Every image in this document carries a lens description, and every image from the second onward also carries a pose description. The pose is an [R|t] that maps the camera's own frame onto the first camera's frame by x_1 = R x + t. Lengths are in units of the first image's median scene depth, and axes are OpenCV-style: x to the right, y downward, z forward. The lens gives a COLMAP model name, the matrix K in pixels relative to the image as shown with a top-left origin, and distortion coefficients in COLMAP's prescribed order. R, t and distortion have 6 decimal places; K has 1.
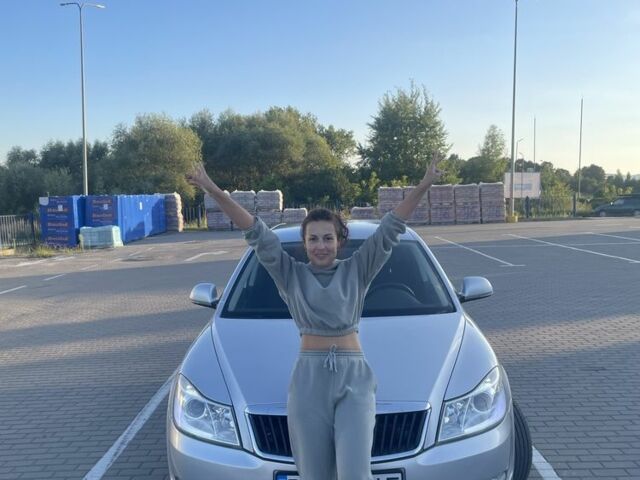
lens RADIAL K [[624.8, 0, 324.0], [0, 624.8, 246.5], [0, 0, 1]] dist [0.040849, 0.000000]
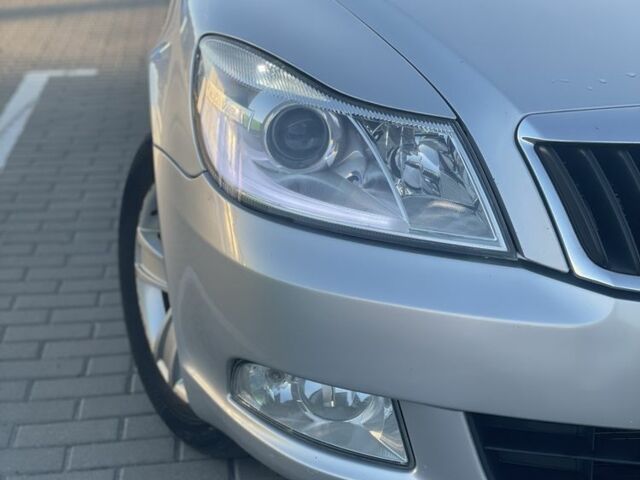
lens RADIAL K [[1233.2, 0, 319.8], [0, 1233.2, 235.5], [0, 0, 1]] dist [0.131039, 0.000000]
pose [[0.996089, -0.000431, 0.088351, -0.253513], [-0.020181, 0.972442, 0.232268, 0.173716], [-0.086016, -0.233143, 0.968631, 0.446592]]
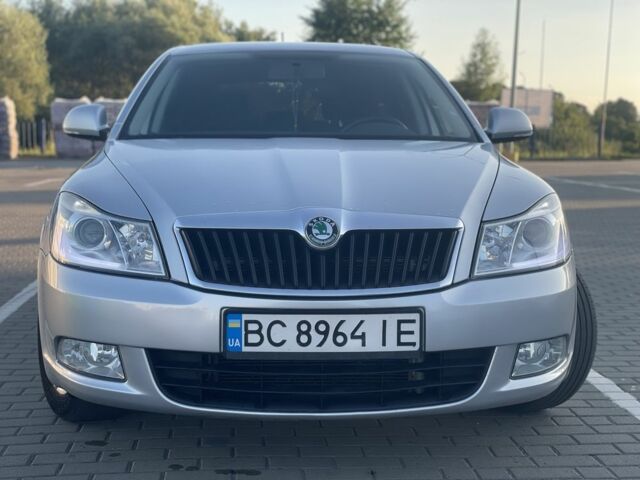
lens RADIAL K [[926.8, 0, 297.9], [0, 926.8, 253.0], [0, 0, 1]] dist [0.109850, 0.000000]
pose [[0.996723, 0.029955, 0.075137, -0.068265], [-0.034083, 0.997944, 0.054272, 0.226577], [-0.073357, -0.056655, 0.995695, 0.054211]]
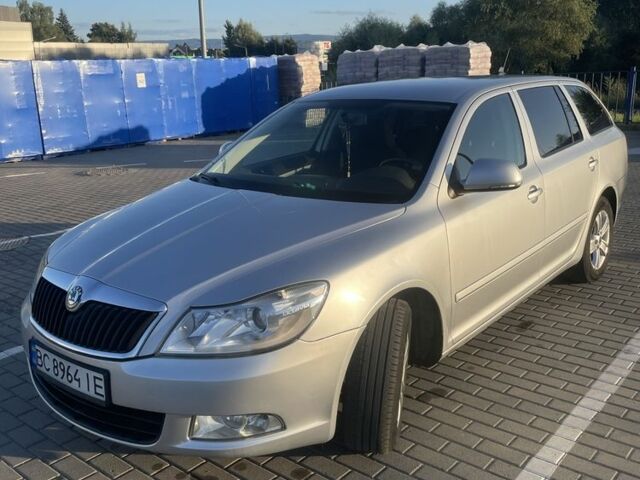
lens RADIAL K [[625.0, 0, 326.7], [0, 625.0, 241.4], [0, 0, 1]] dist [0.070172, 0.000000]
pose [[0.797795, 0.163754, -0.580266, 0.748115], [-0.039289, 0.974485, 0.220987, -0.014004], [0.601648, -0.153504, 0.783873, 0.487022]]
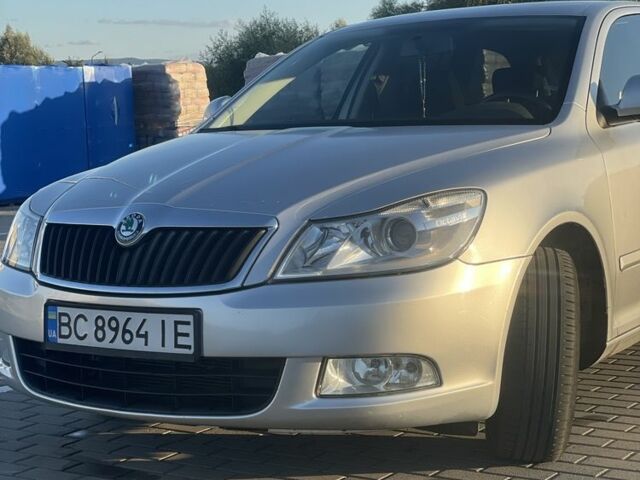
lens RADIAL K [[1233.2, 0, 322.1], [0, 1233.2, 238.1], [0, 0, 1]] dist [0.131039, 0.000000]
pose [[0.860951, 0.050868, -0.506137, 0.761555], [-0.029252, 0.998292, 0.050573, 0.198390], [0.507845, -0.028735, 0.860969, 0.016907]]
